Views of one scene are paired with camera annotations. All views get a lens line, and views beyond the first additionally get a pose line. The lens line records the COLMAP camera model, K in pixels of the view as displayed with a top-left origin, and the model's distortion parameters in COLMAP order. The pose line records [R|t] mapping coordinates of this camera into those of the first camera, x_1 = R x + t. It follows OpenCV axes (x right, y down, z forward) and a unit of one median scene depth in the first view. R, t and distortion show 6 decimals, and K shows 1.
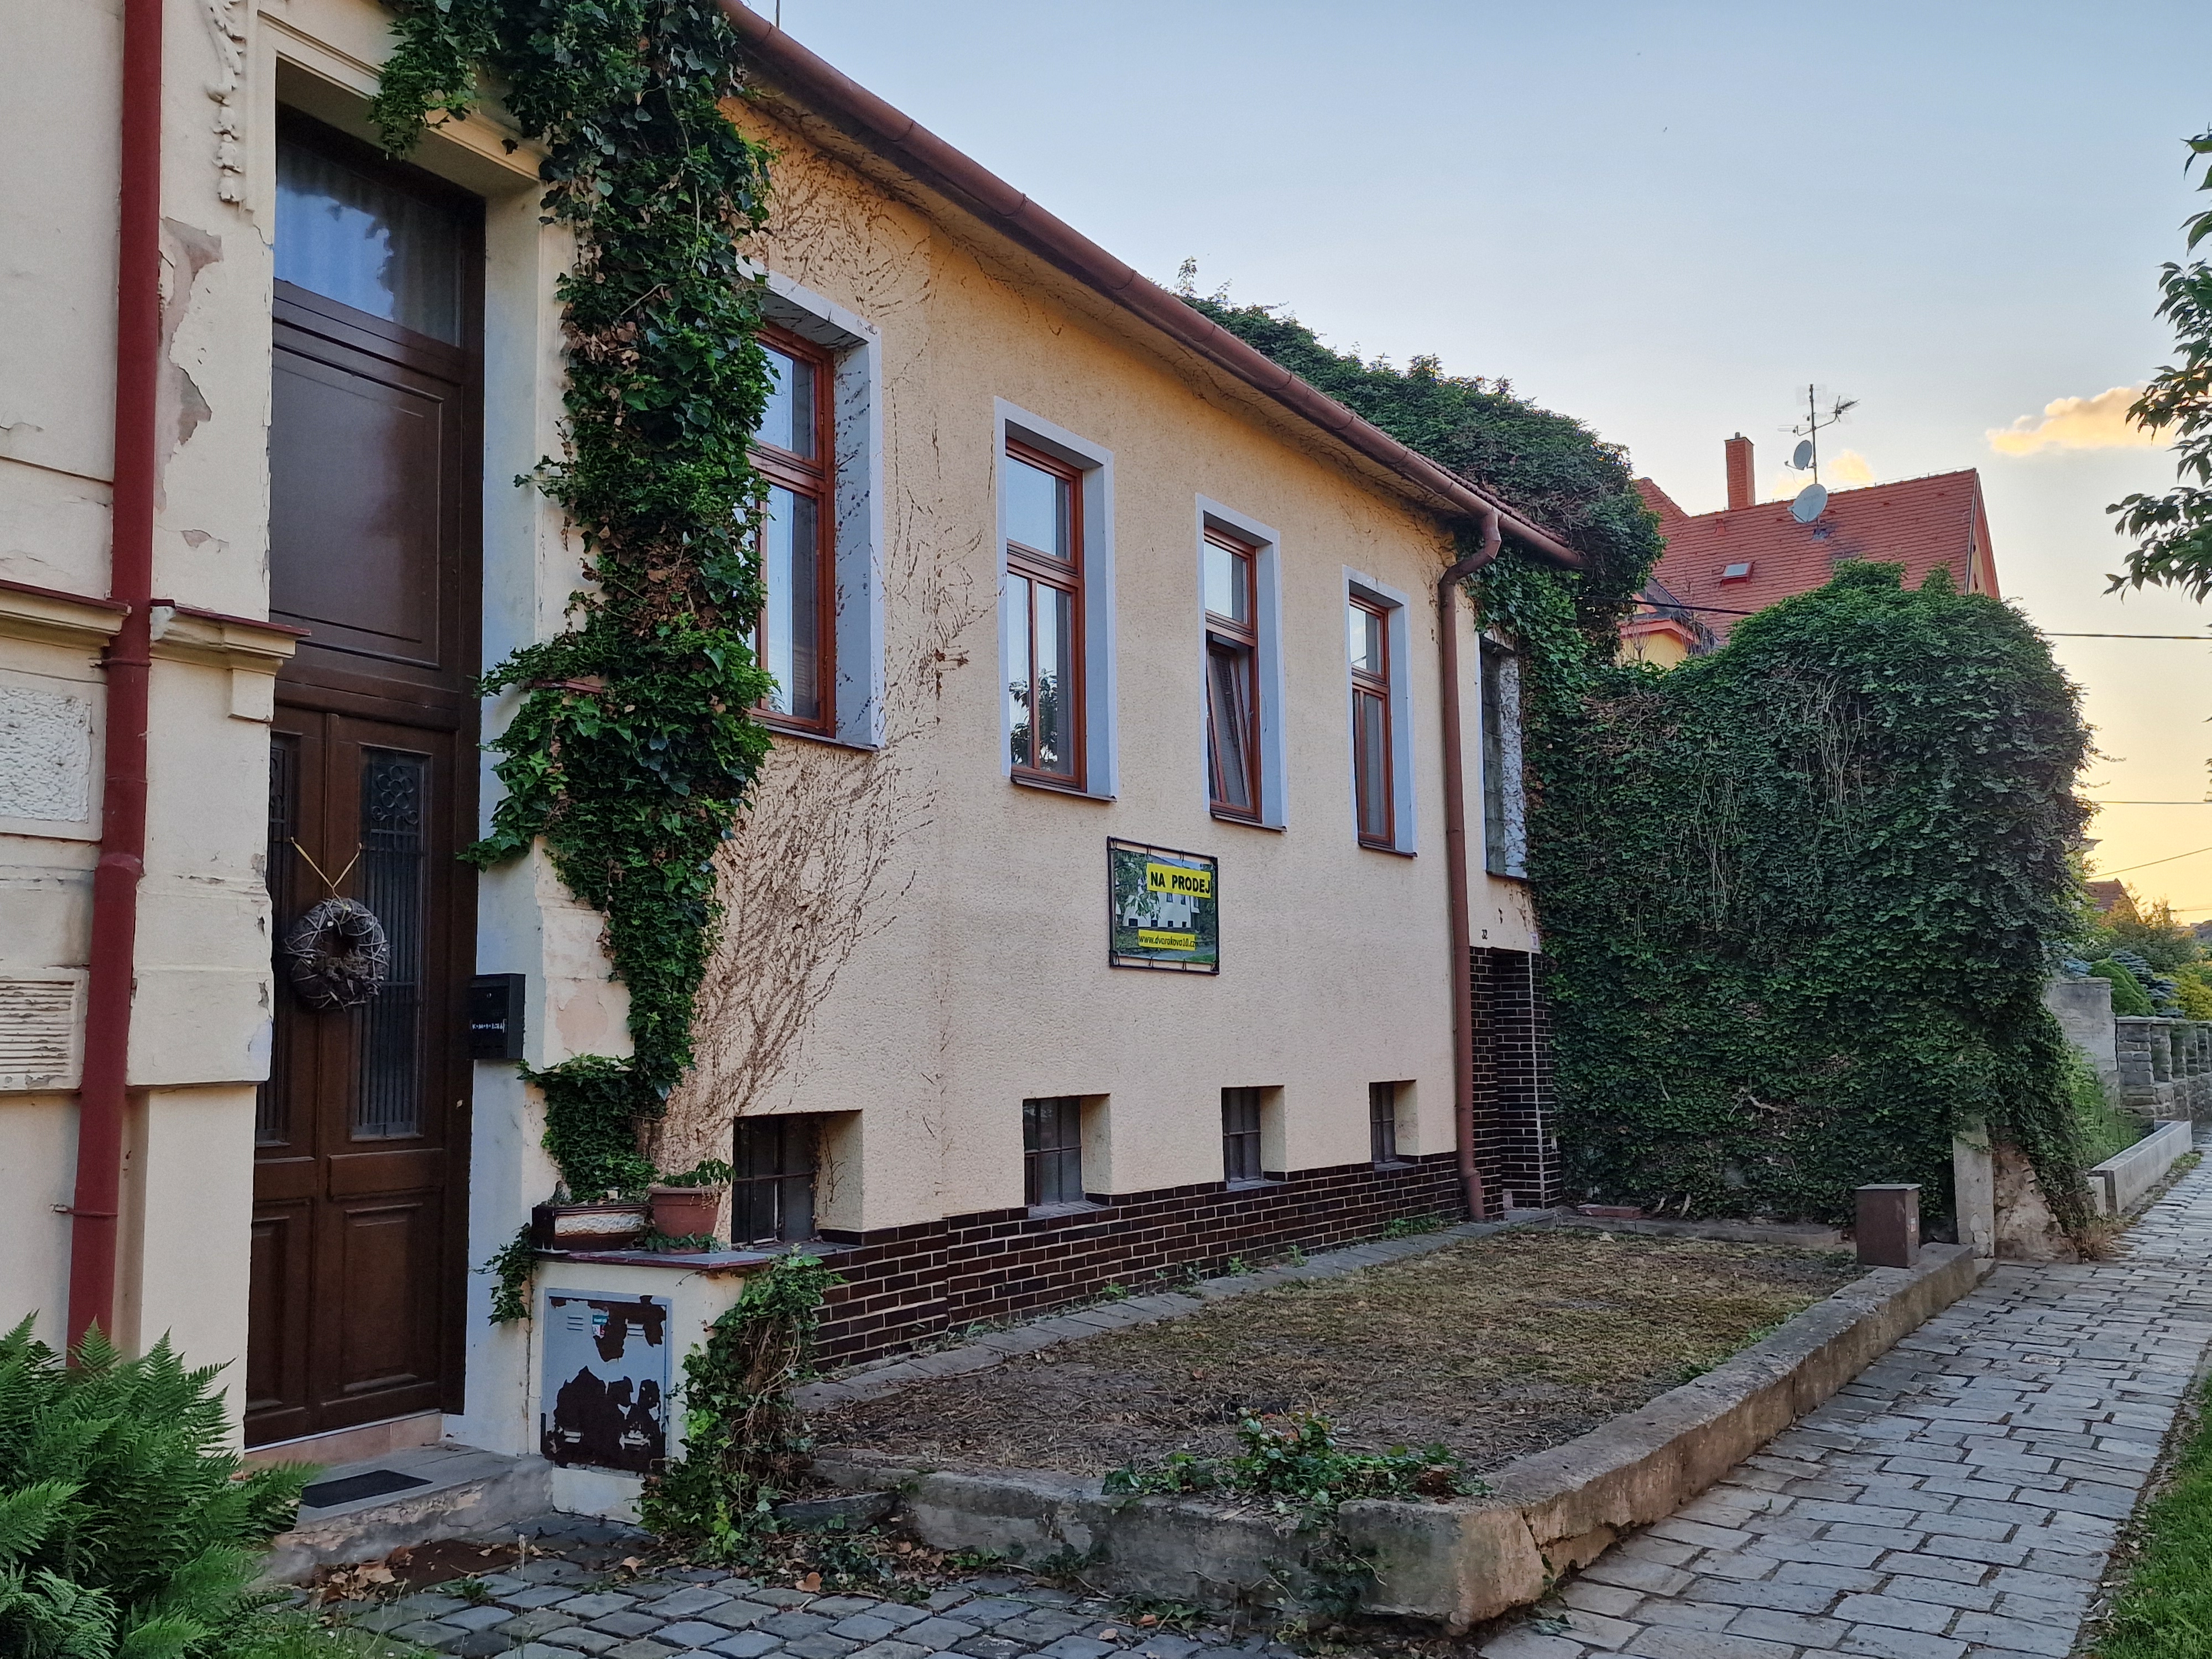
lens RADIAL K [[1987.3, 0, 1062.9], [0, 1987.3, 838.4], [0, 0, 1]] dist [0.115250, -0.006349]
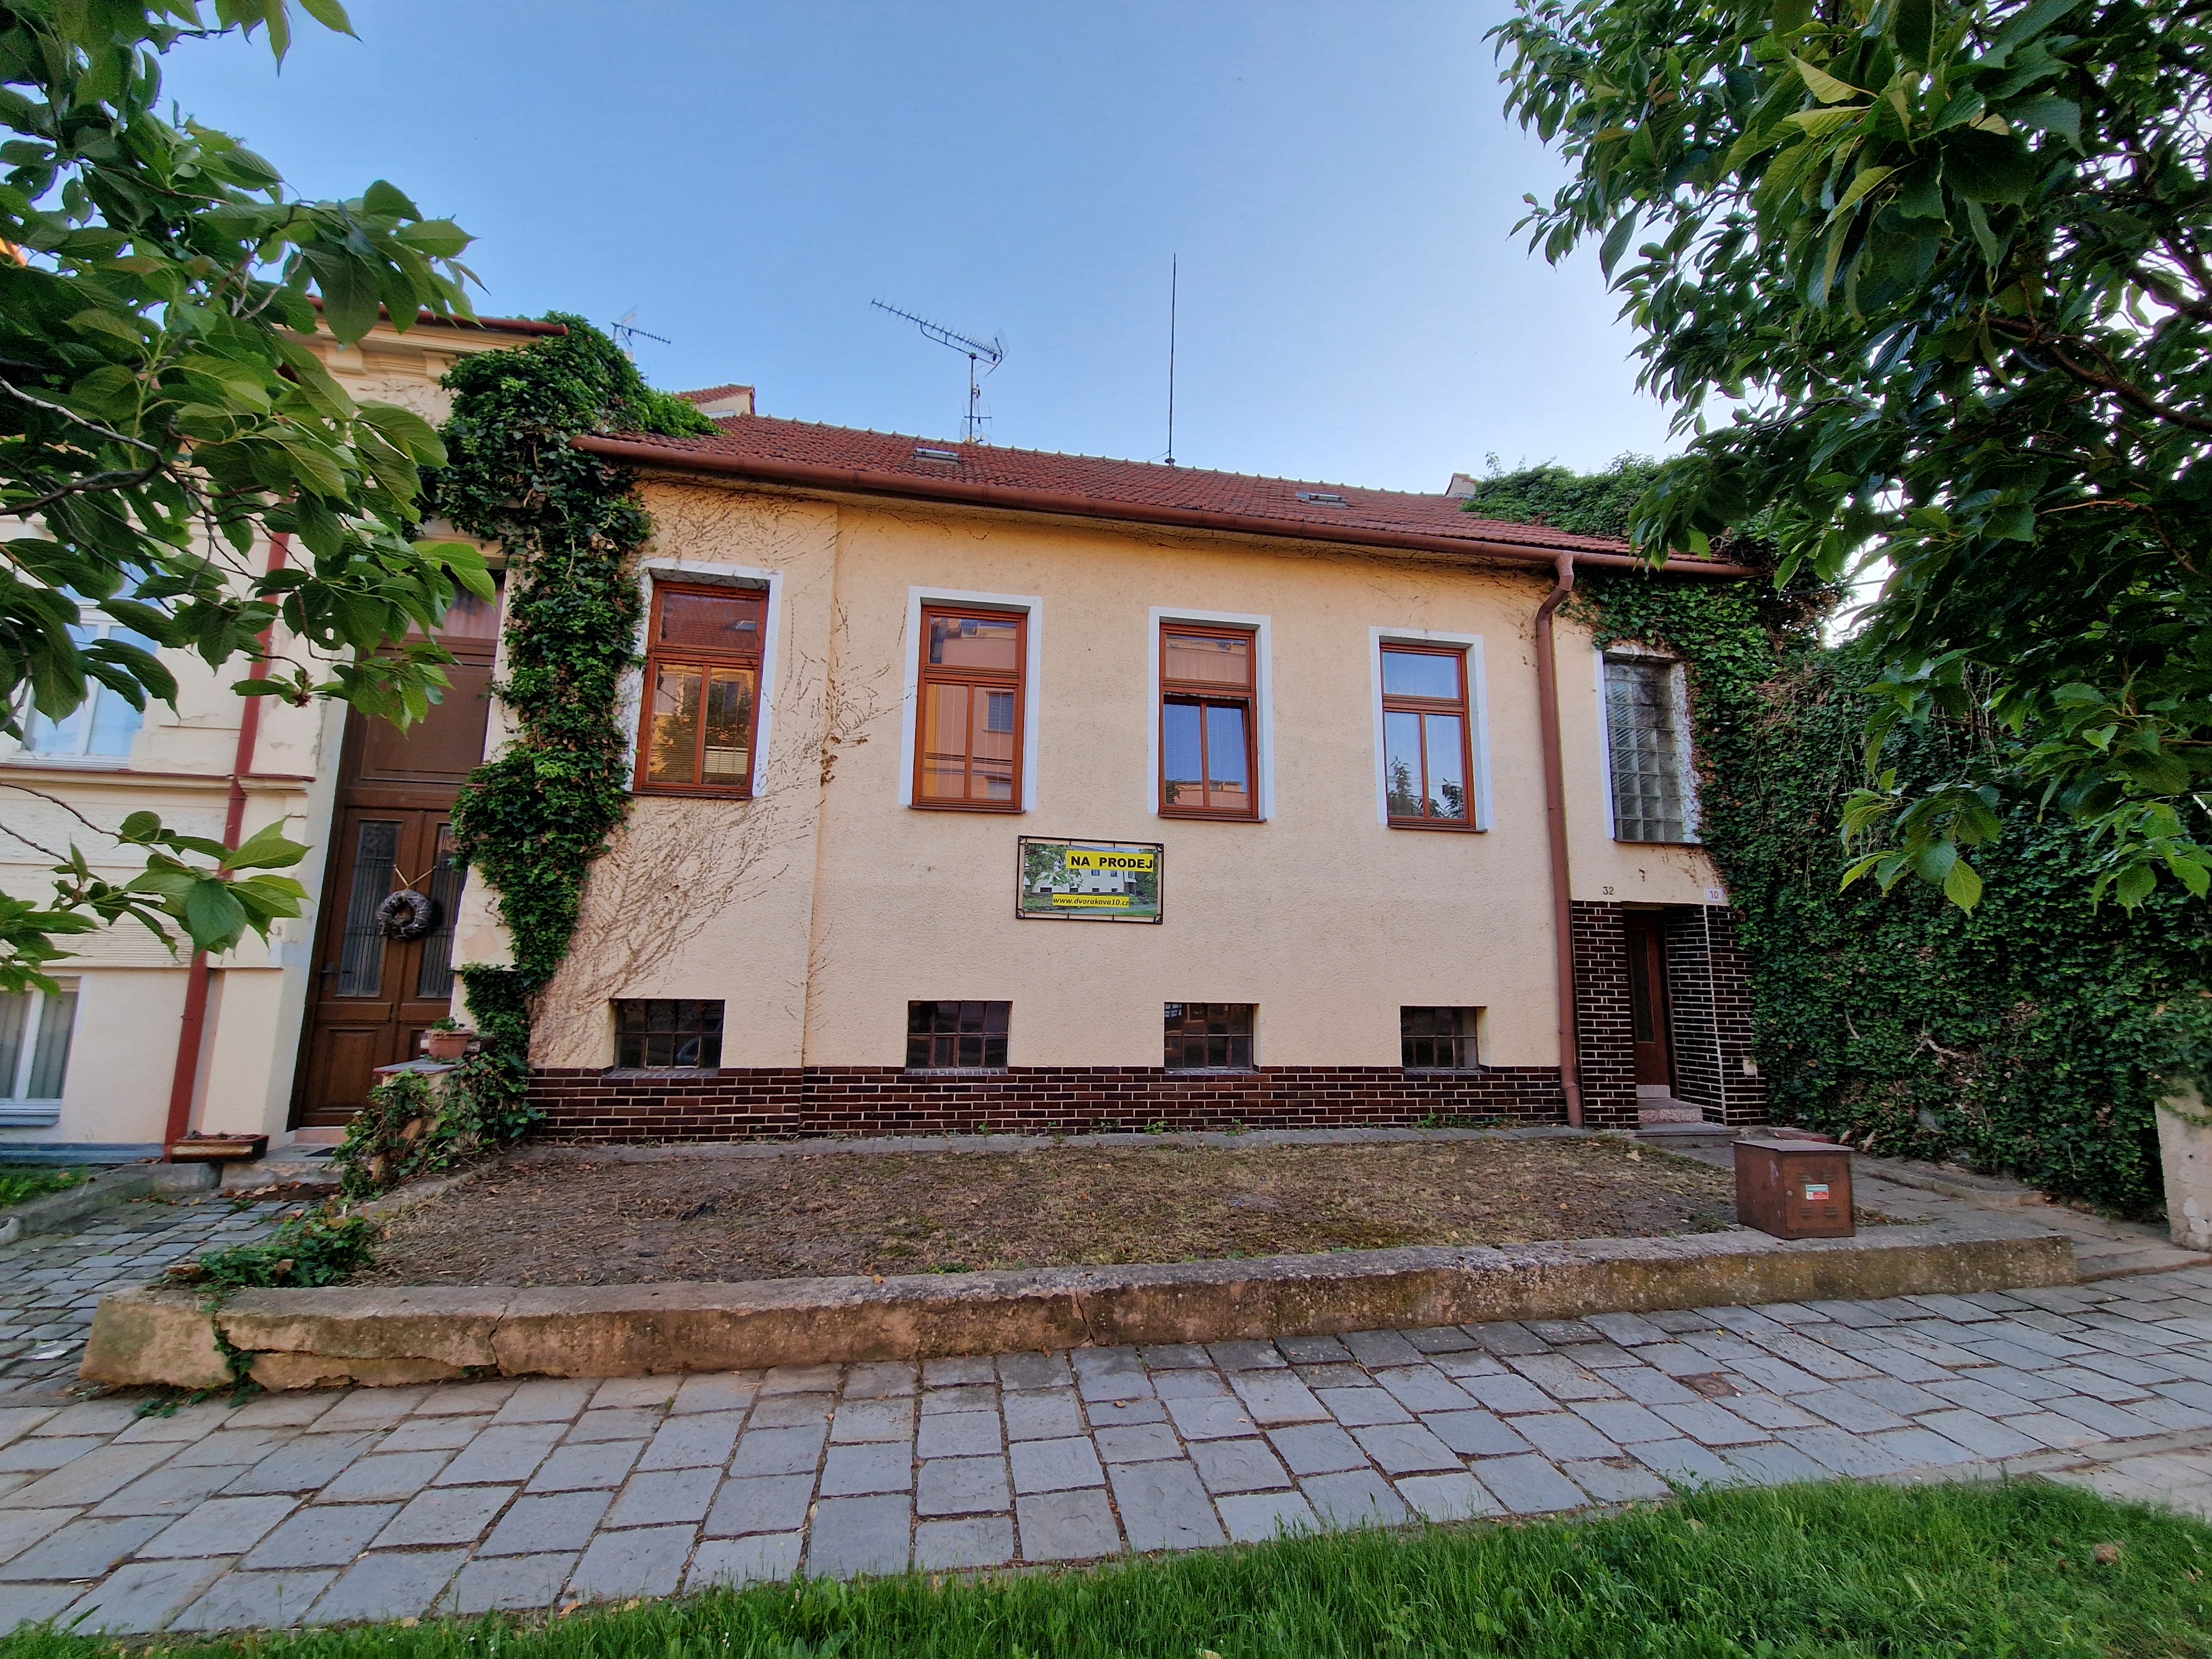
lens RADIAL K [[904.2, 0, 1097.5], [0, 904.2, 831.8], [0, 0, 1]] dist [0.002636, -0.000006]
pose [[0.670795, -0.088632, -0.736327, 0.637322], [0.053142, 0.996025, -0.071479, 0.054101], [0.739736, 0.008818, 0.672839, 0.609594]]
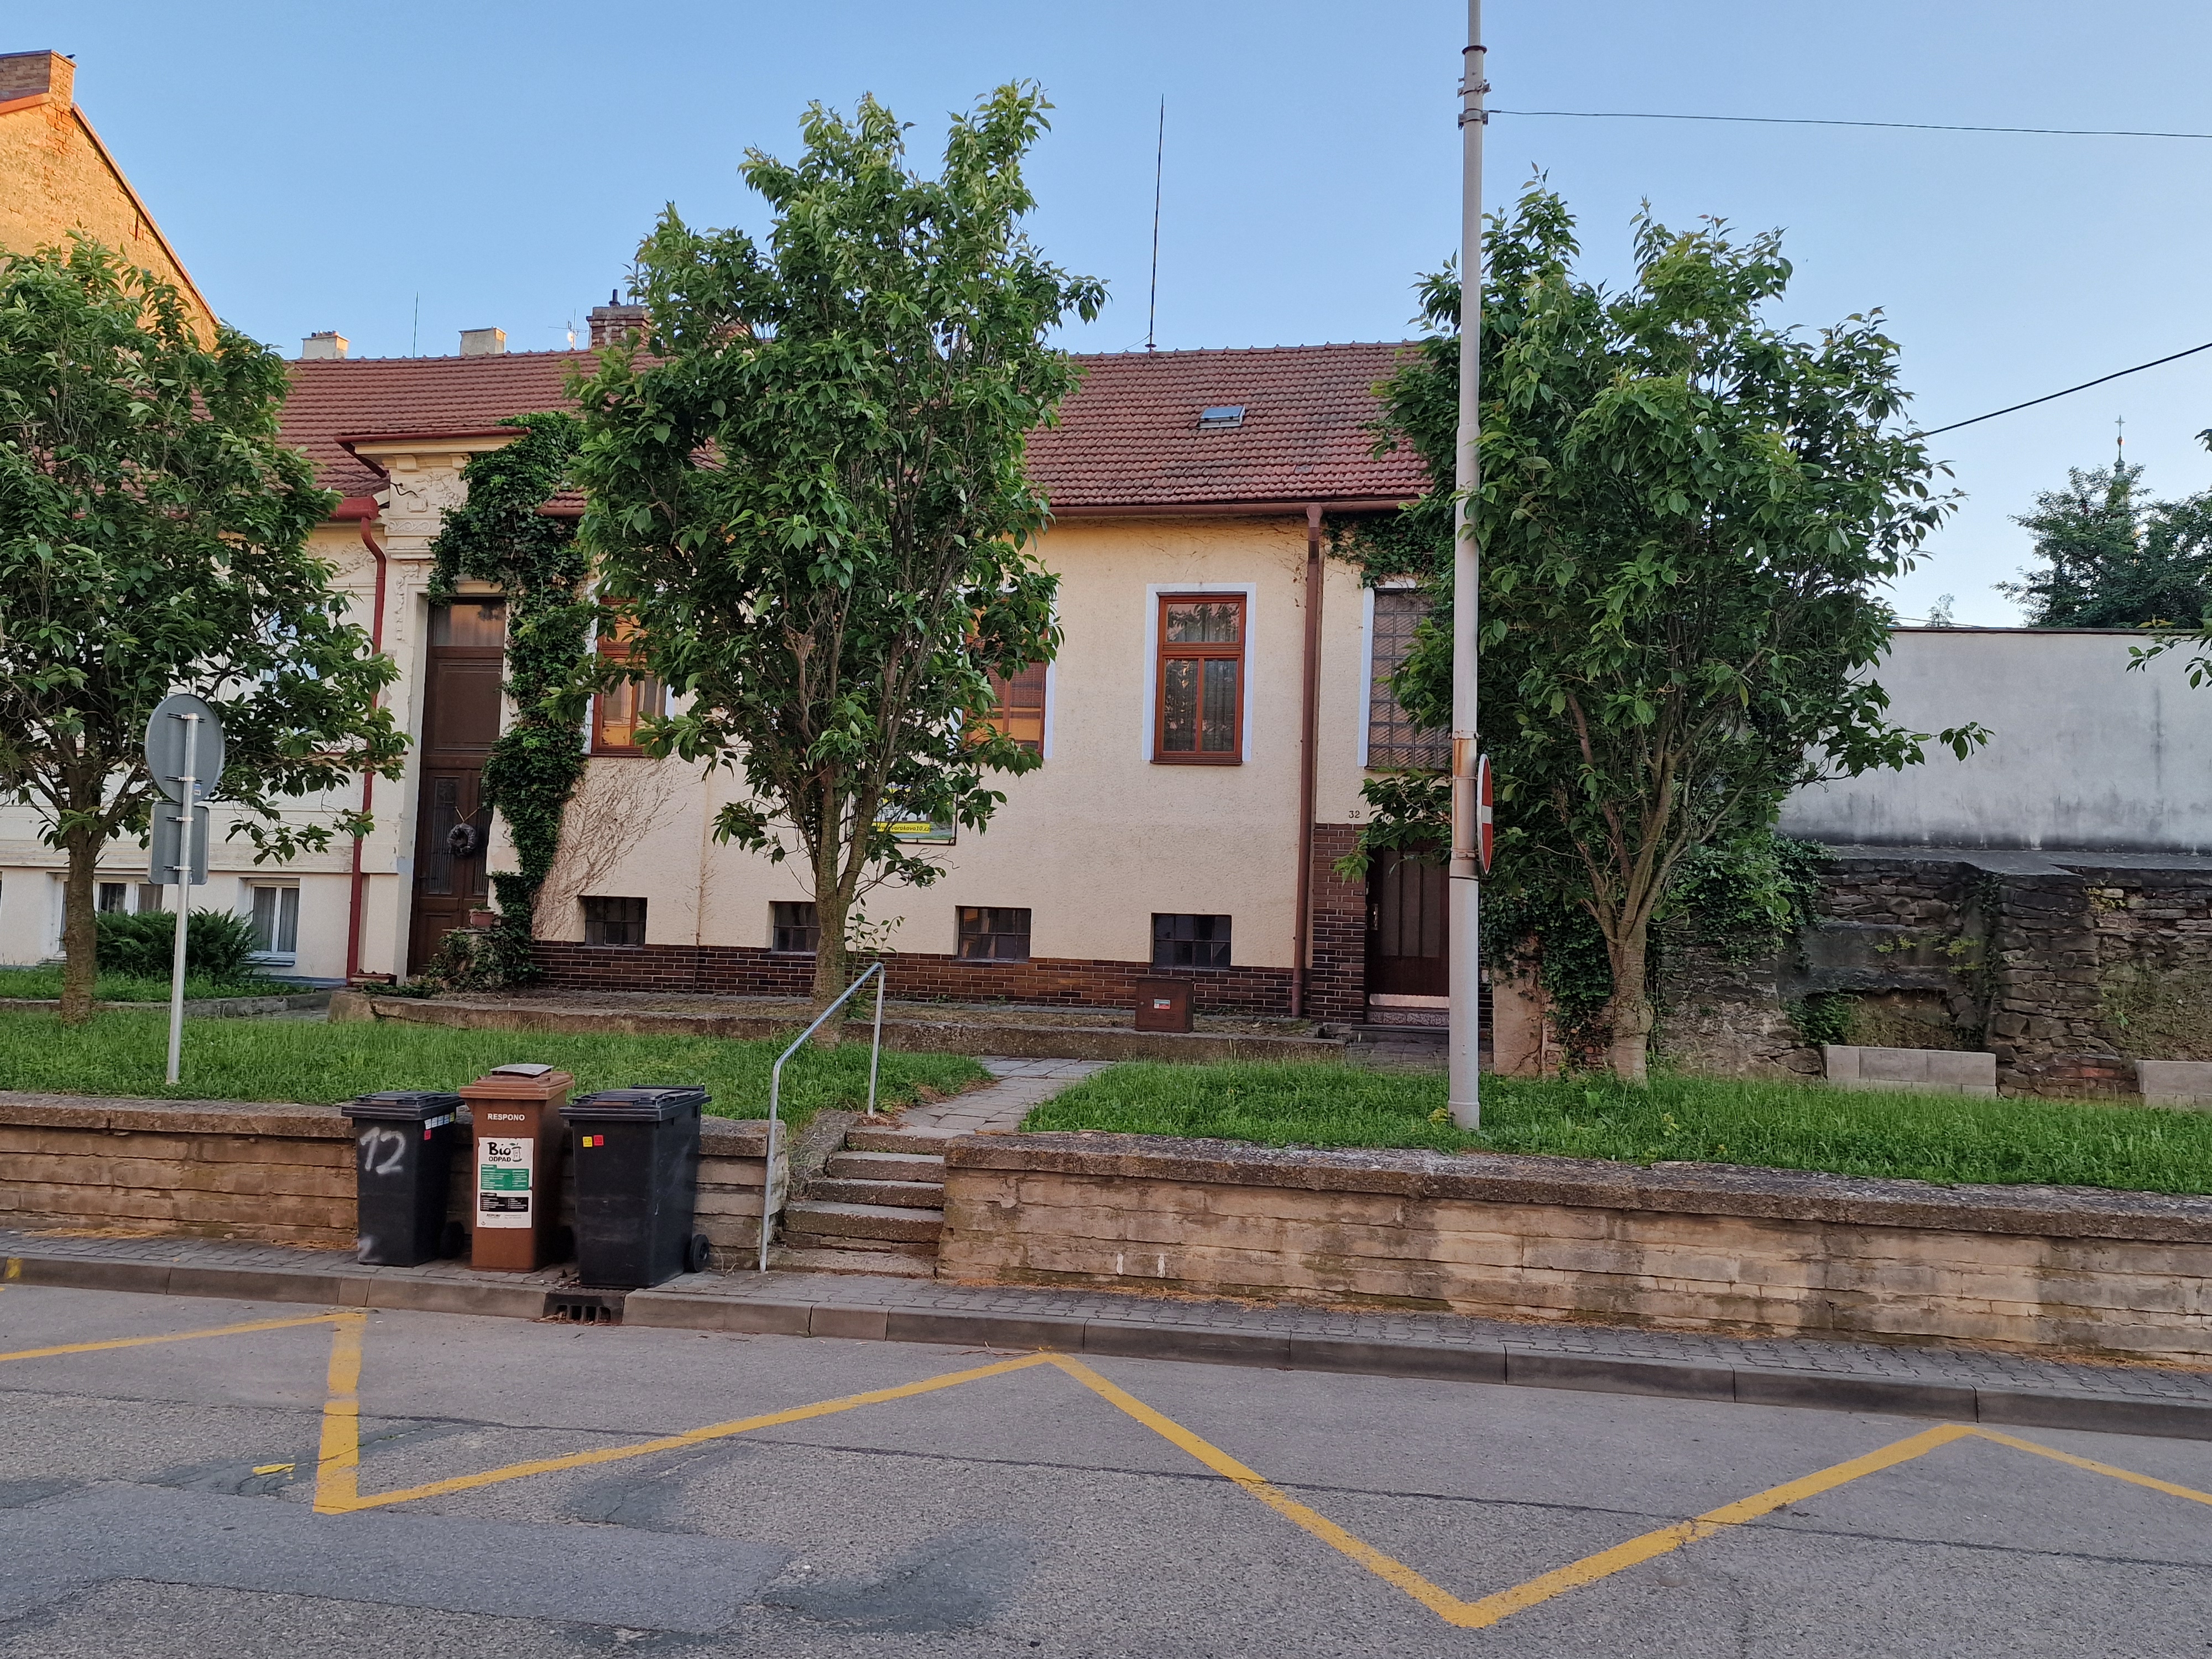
lens RADIAL K [[1676.8, 0, 1091.8], [0, 1676.8, 827.0], [0, 0, 1]] dist [0.111663, -0.124620]
pose [[0.358225, -0.039718, -0.932790, 1.856947], [0.058864, 0.998068, -0.019892, 0.106490], [0.931778, -0.047782, 0.359870, 0.657084]]
